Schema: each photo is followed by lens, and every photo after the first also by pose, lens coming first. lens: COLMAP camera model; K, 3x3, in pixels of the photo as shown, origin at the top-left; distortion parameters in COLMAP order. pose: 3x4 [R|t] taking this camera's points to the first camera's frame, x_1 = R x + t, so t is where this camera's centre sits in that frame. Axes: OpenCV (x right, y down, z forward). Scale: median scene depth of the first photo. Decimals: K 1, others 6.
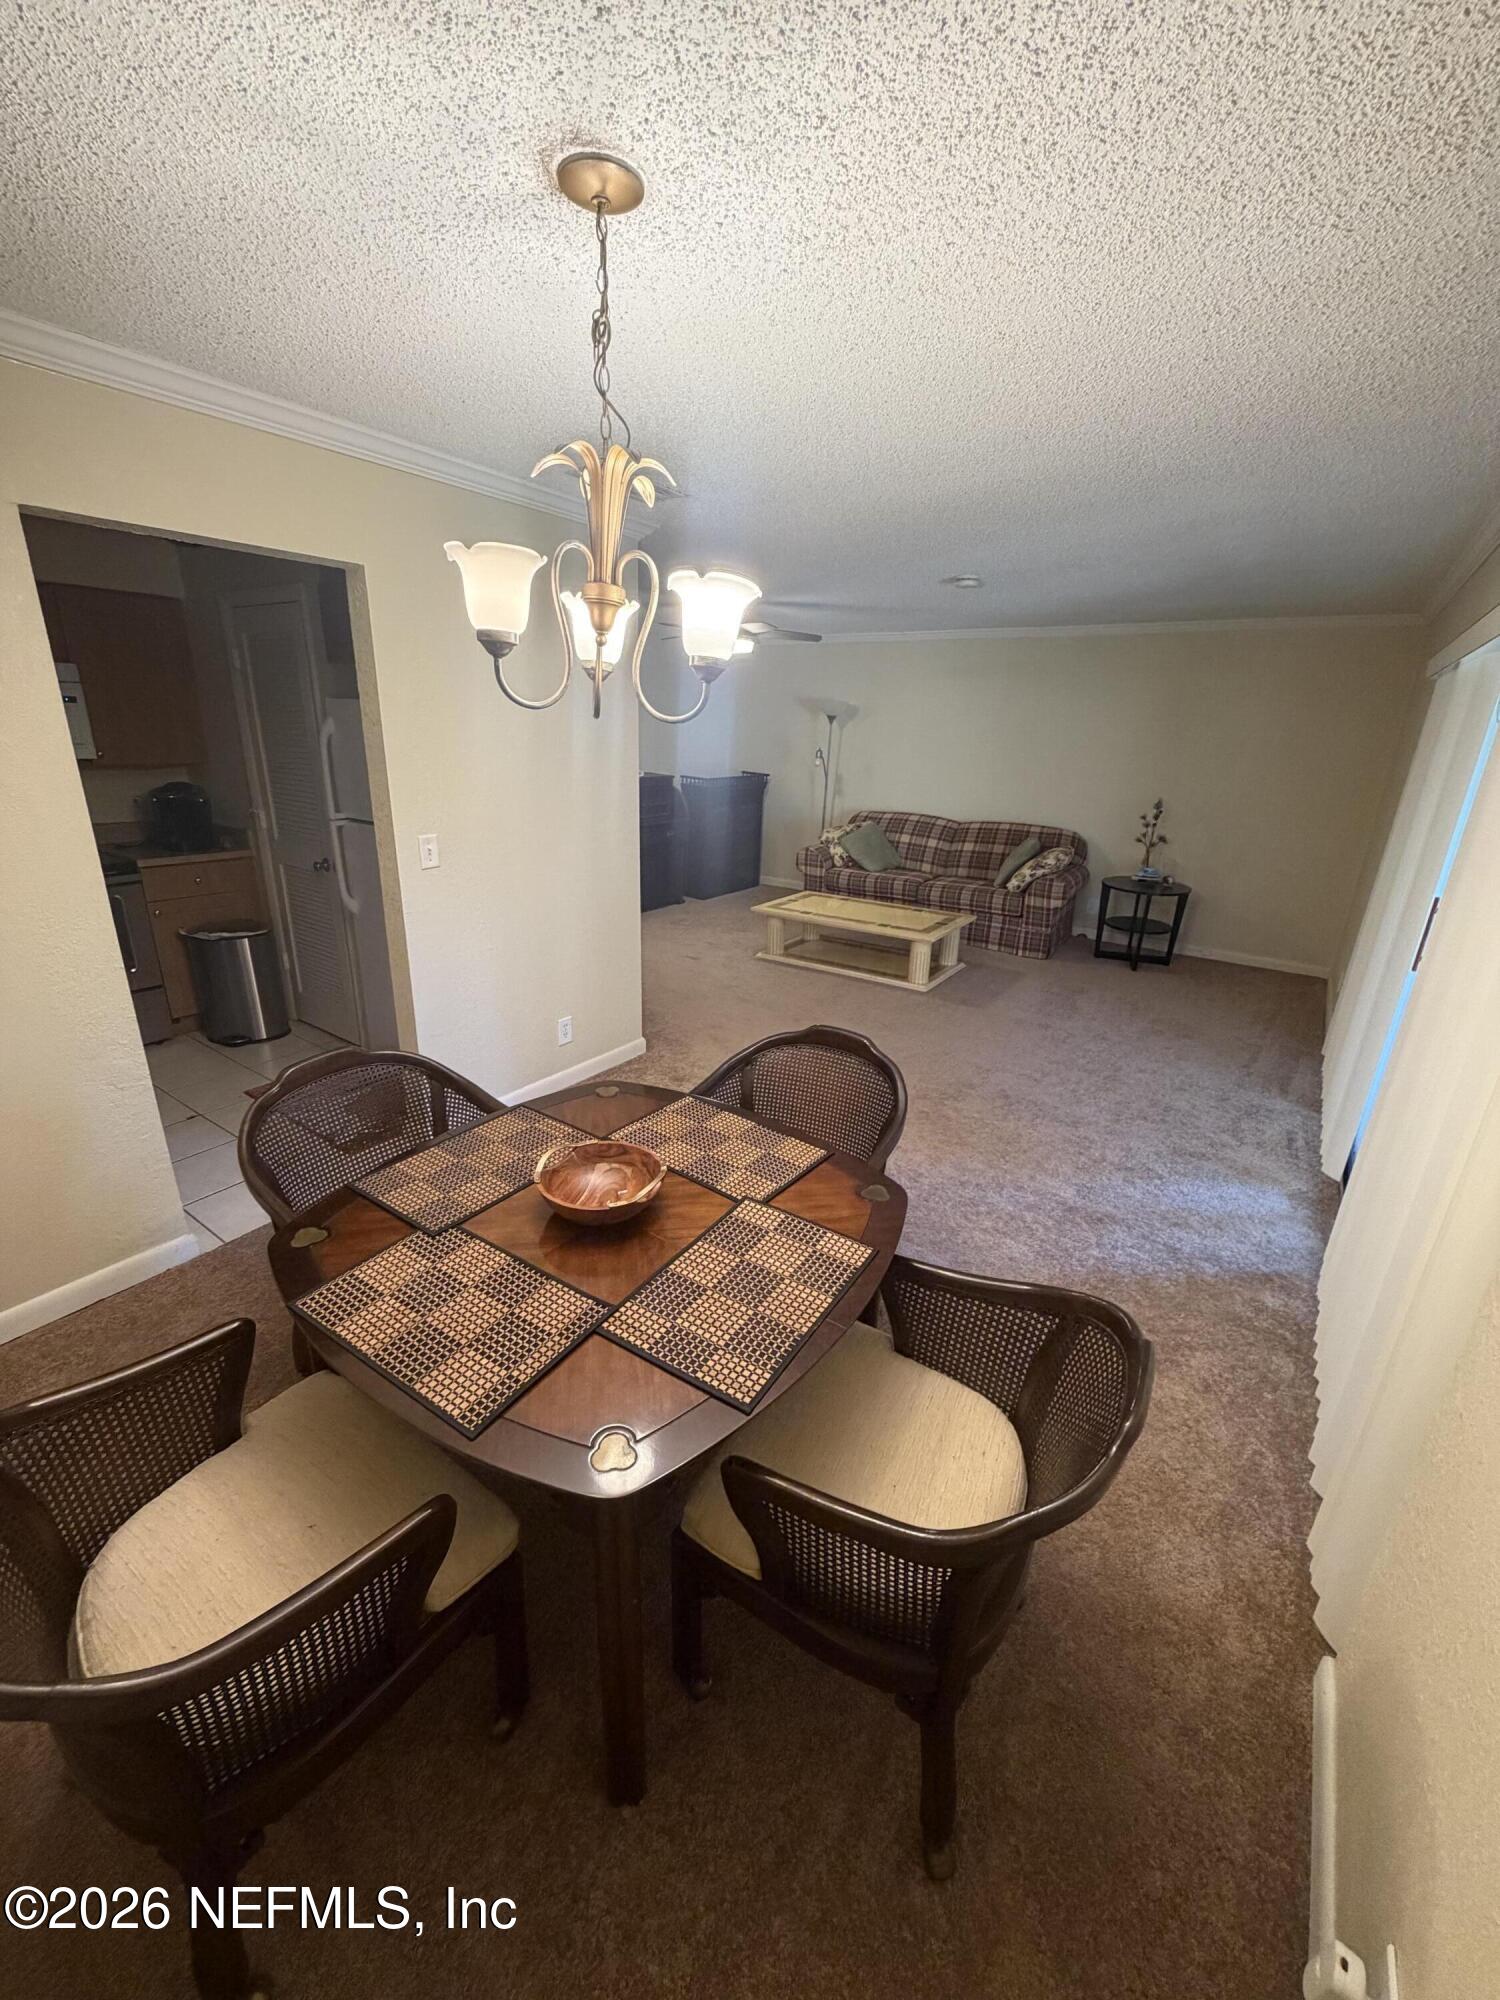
lens RADIAL K [[794.5, 0, 748.6], [0, 794.5, 990.9], [0, 0, 1]] dist [0.000784, 0.000170]
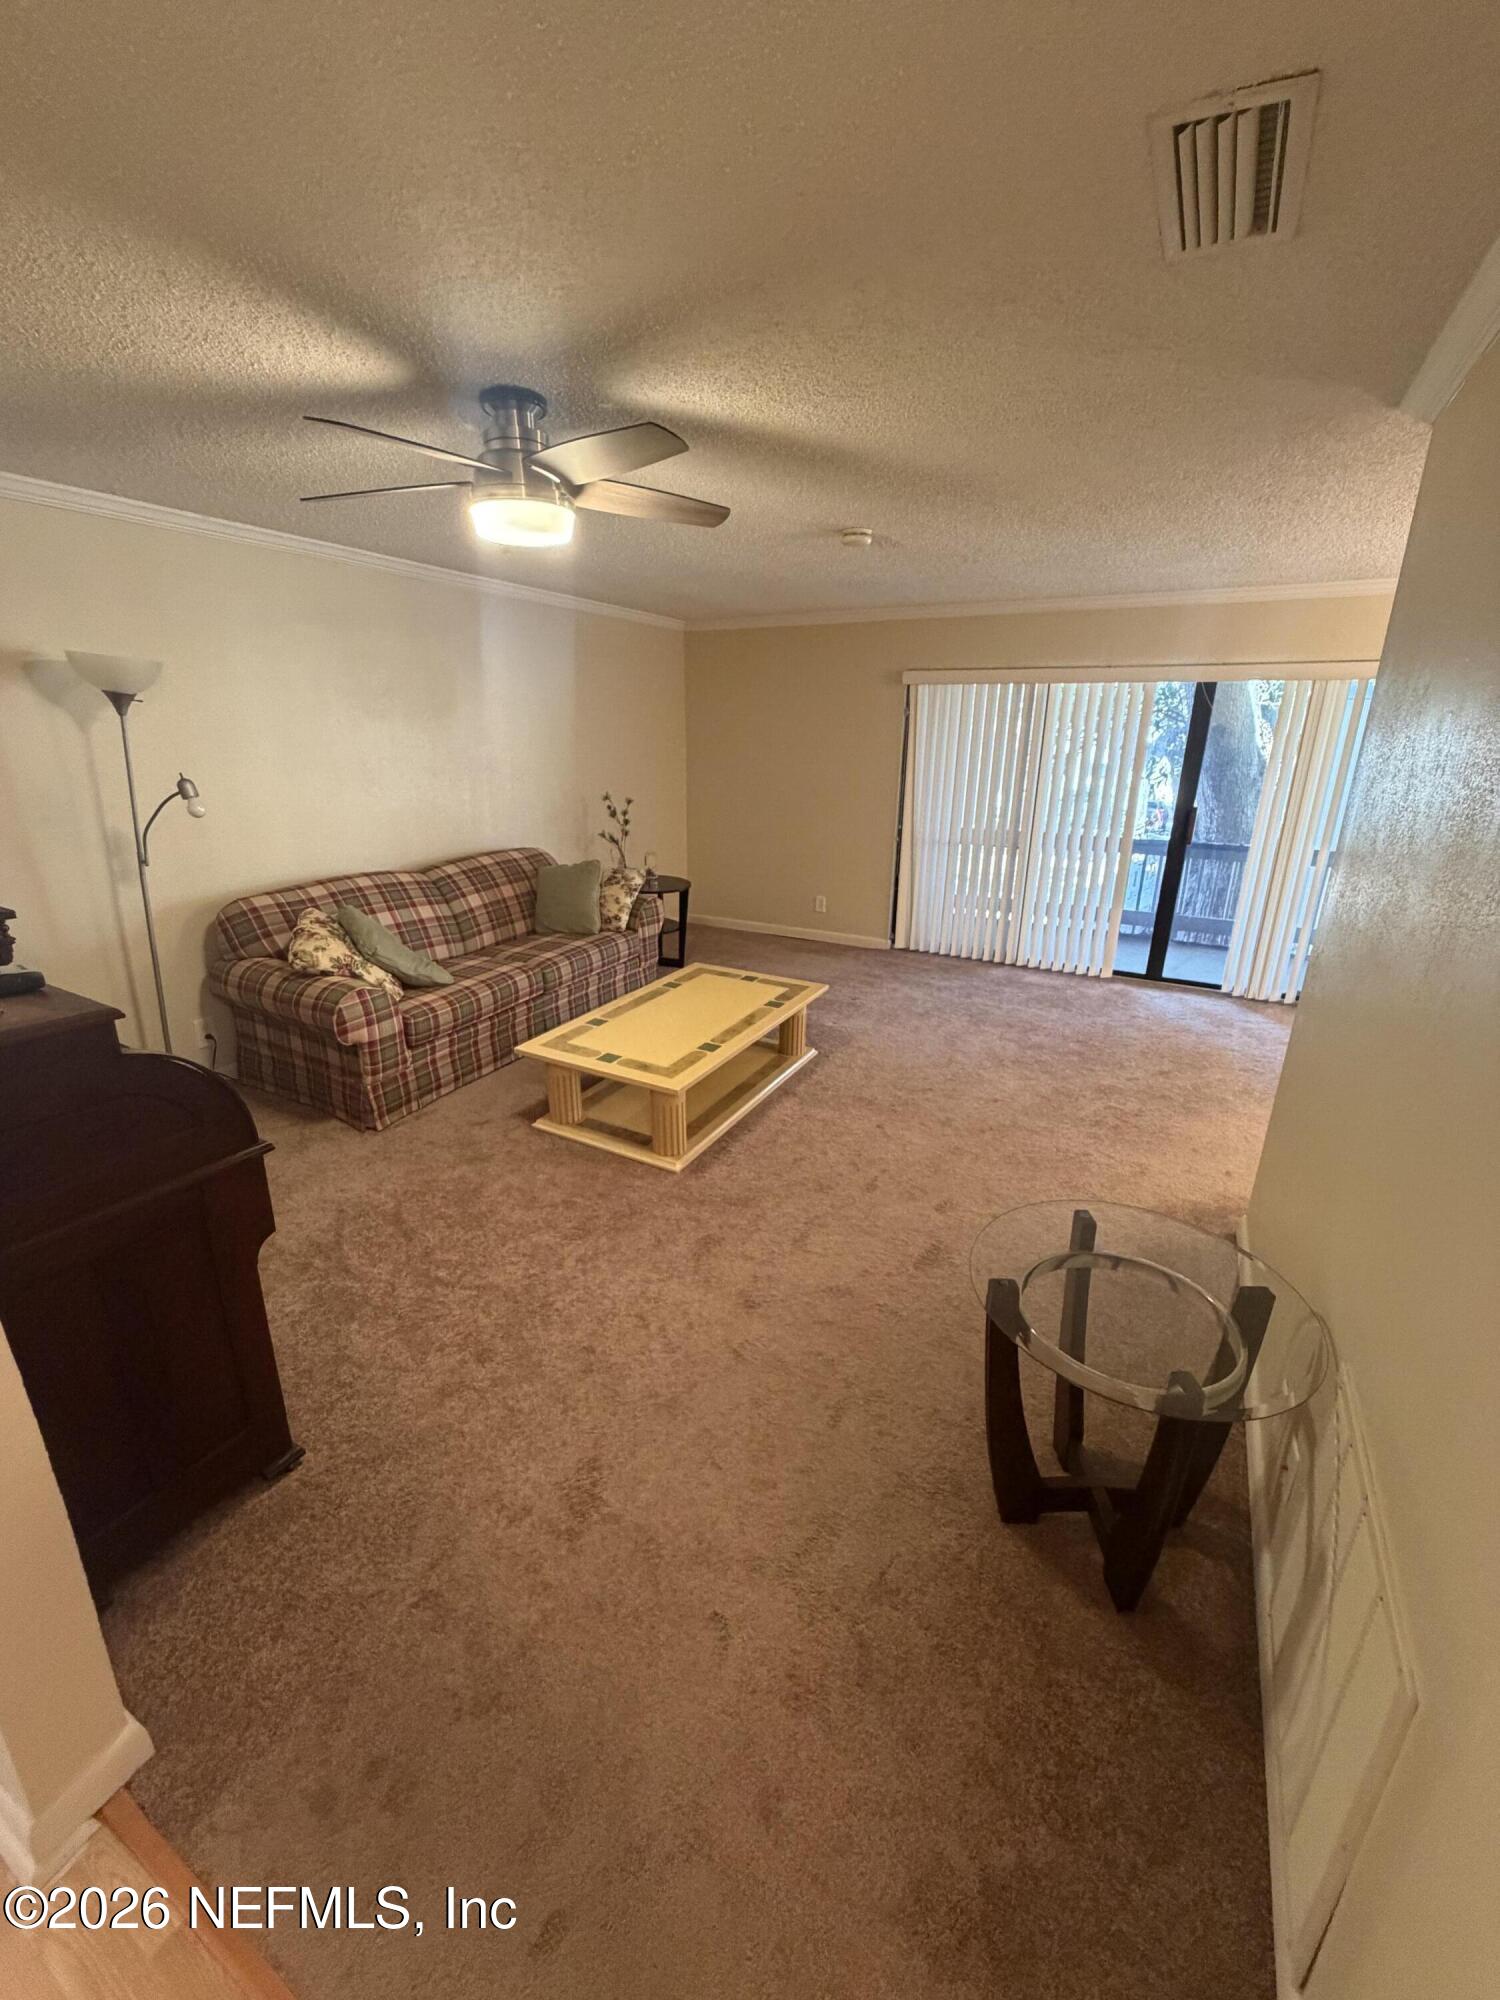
lens RADIAL K [[794.5, 0, 748.6], [0, 794.5, 990.9], [0, 0, 1]] dist [0.000784, 0.000170]
pose [[-0.109425, -0.342828, 0.933003, -0.396290], [0.301425, 0.882997, 0.359805, -0.289522], [-0.947190, 0.320602, 0.006715, 0.820479]]
